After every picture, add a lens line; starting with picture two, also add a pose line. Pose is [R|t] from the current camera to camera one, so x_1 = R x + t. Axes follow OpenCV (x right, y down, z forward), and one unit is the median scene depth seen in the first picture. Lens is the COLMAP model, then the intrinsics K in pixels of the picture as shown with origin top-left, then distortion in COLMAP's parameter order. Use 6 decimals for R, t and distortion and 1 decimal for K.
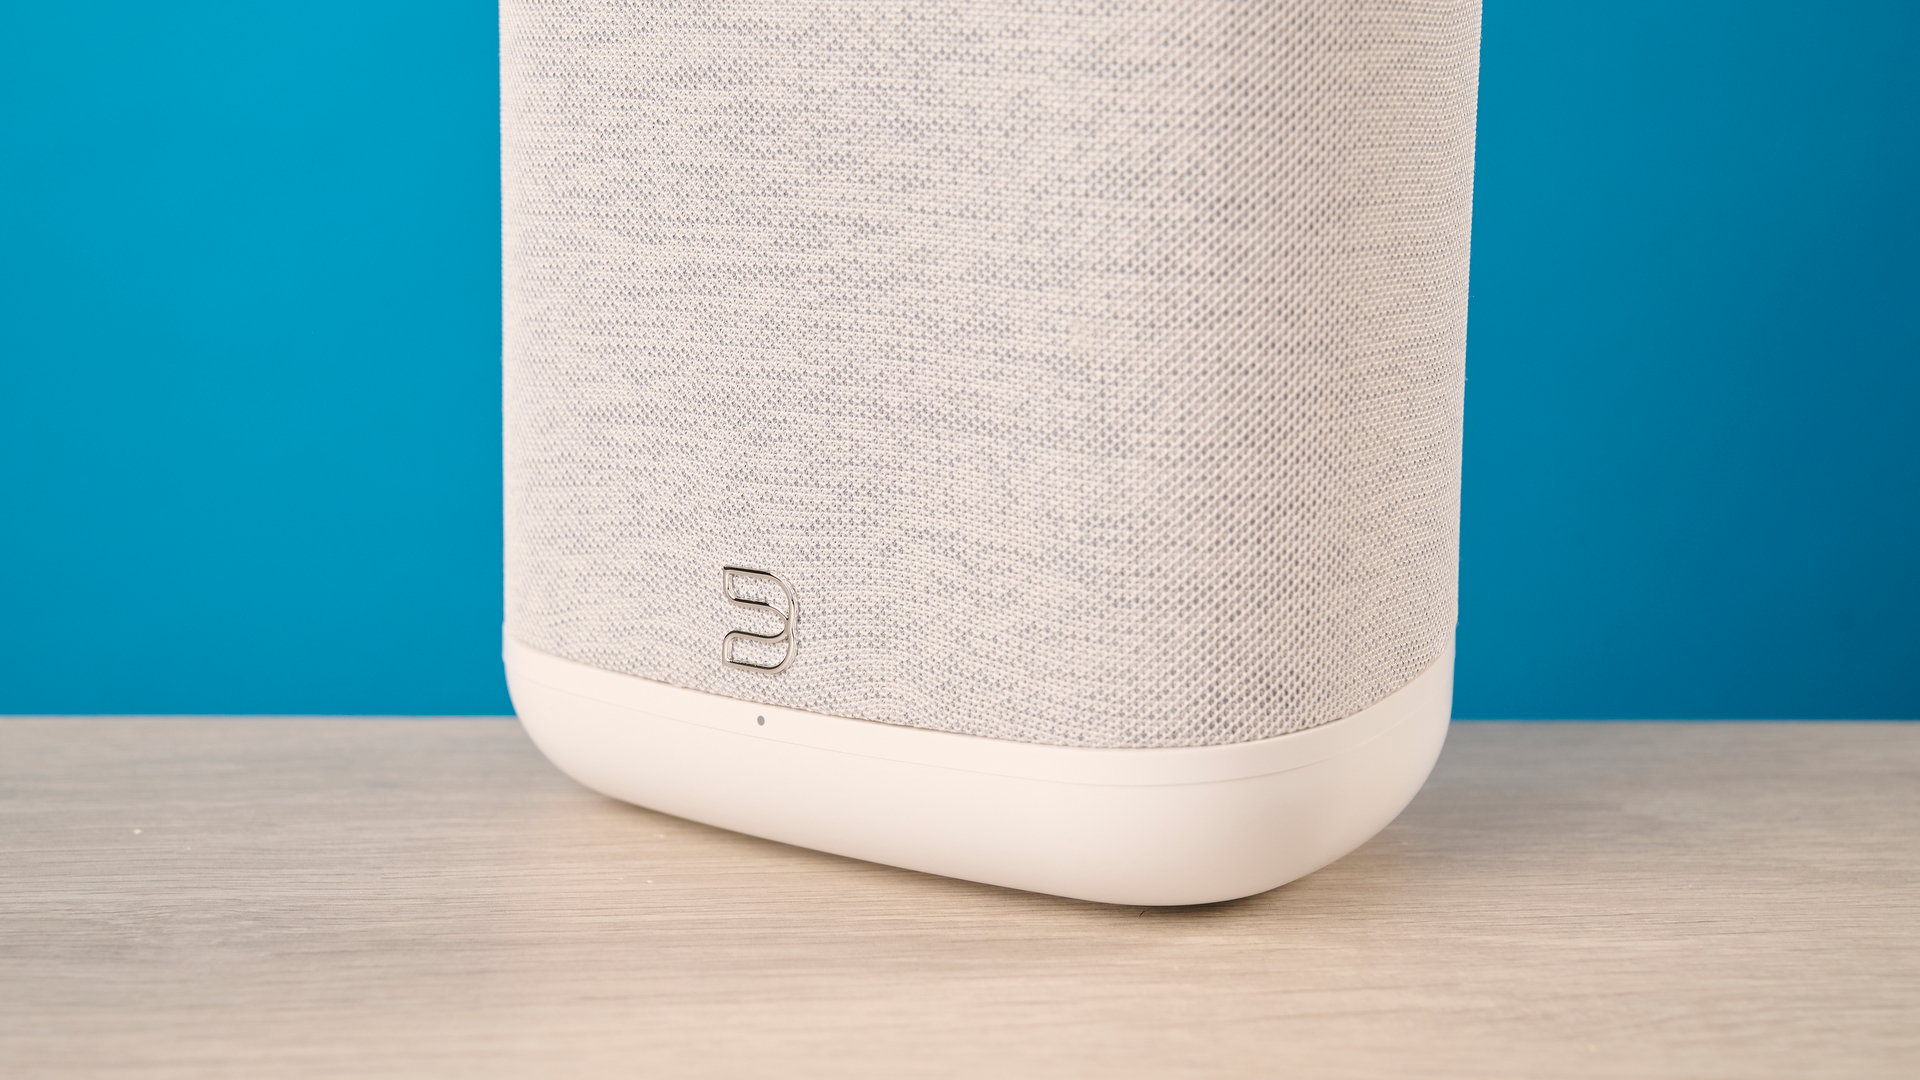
lens RADIAL K [[3986.1, 0, 960.0], [0, 3986.1, 540.0], [0, 0, 1]] dist [0.279546, 0.219192]
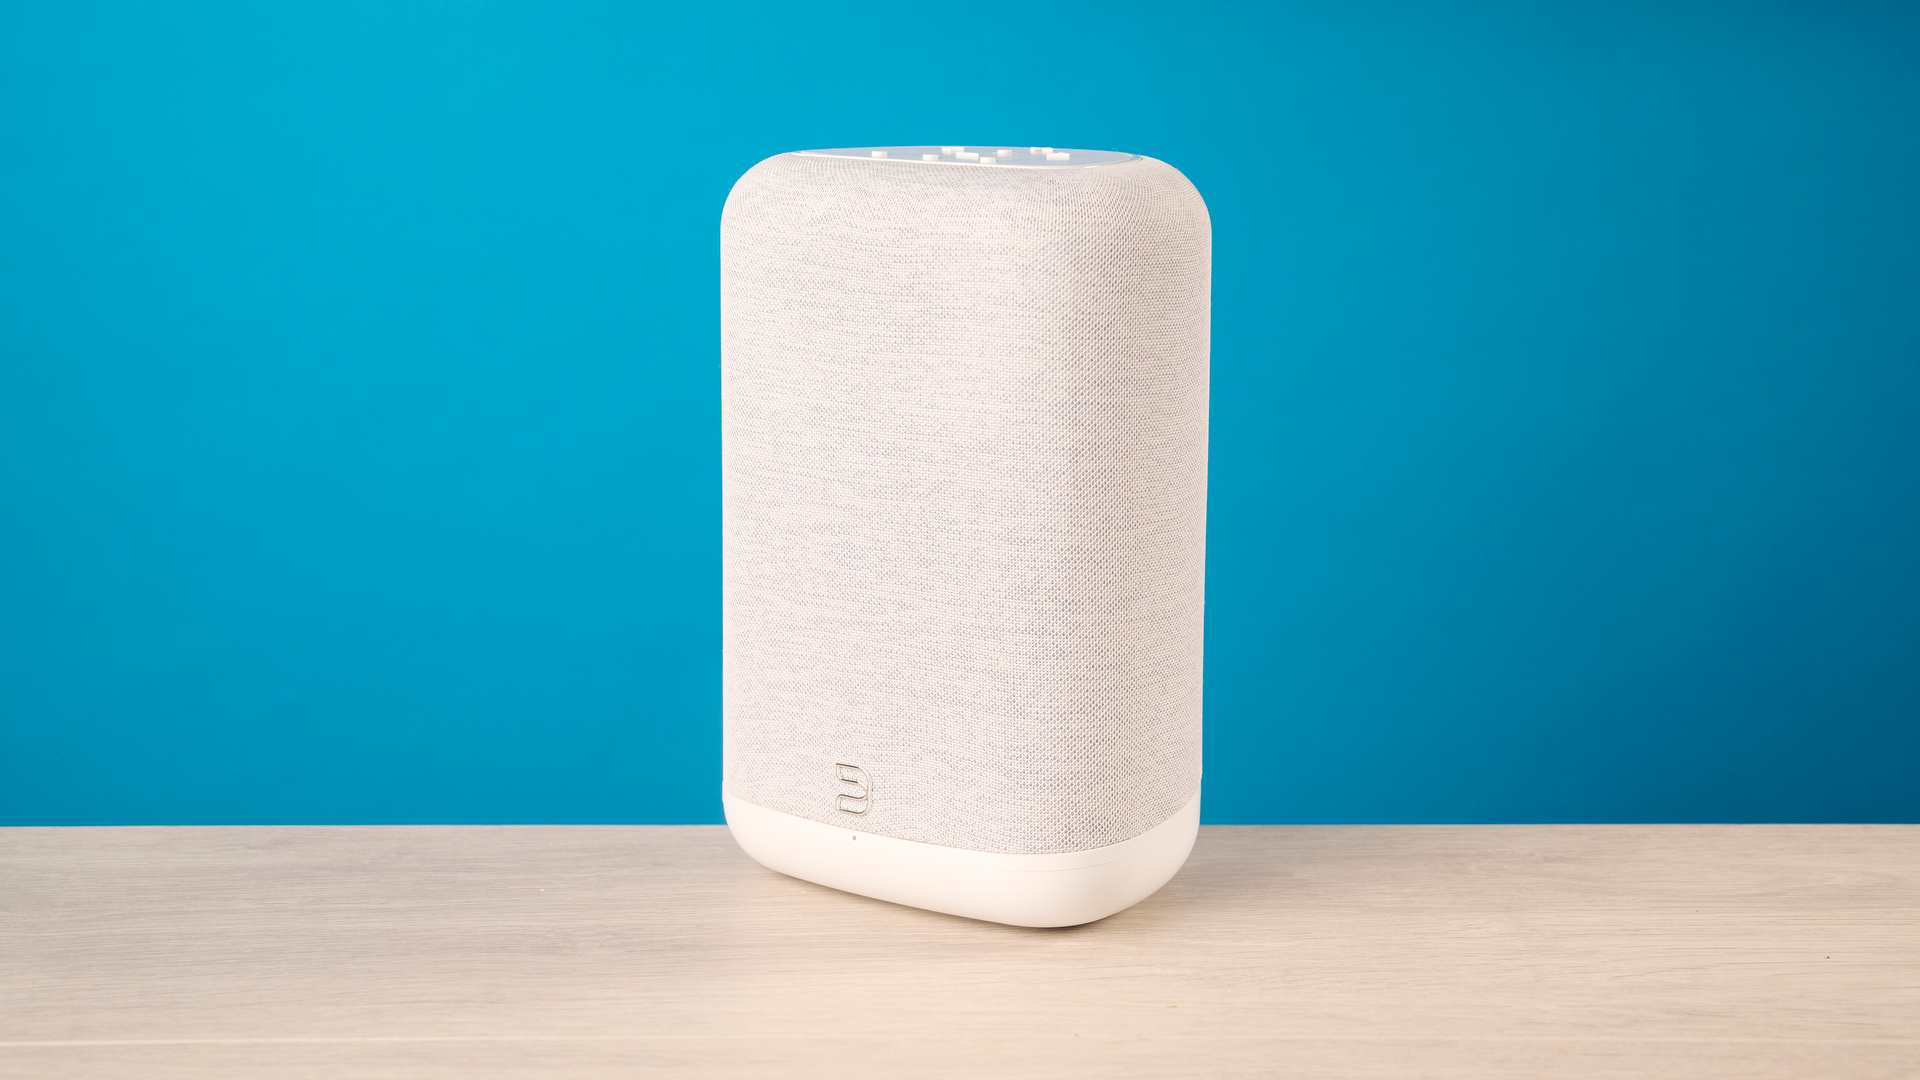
lens RADIAL K [[3986.1, 0, 960.0], [0, 3986.1, 540.0], [0, 0, 1]] dist [0.279546, 0.219192]
pose [[0.999860, -0.004417, -0.016143, 0.039306], [0.004407, 0.999990, -0.000637, -0.108950], [0.016146, 0.000566, 0.999869, -1.080490]]
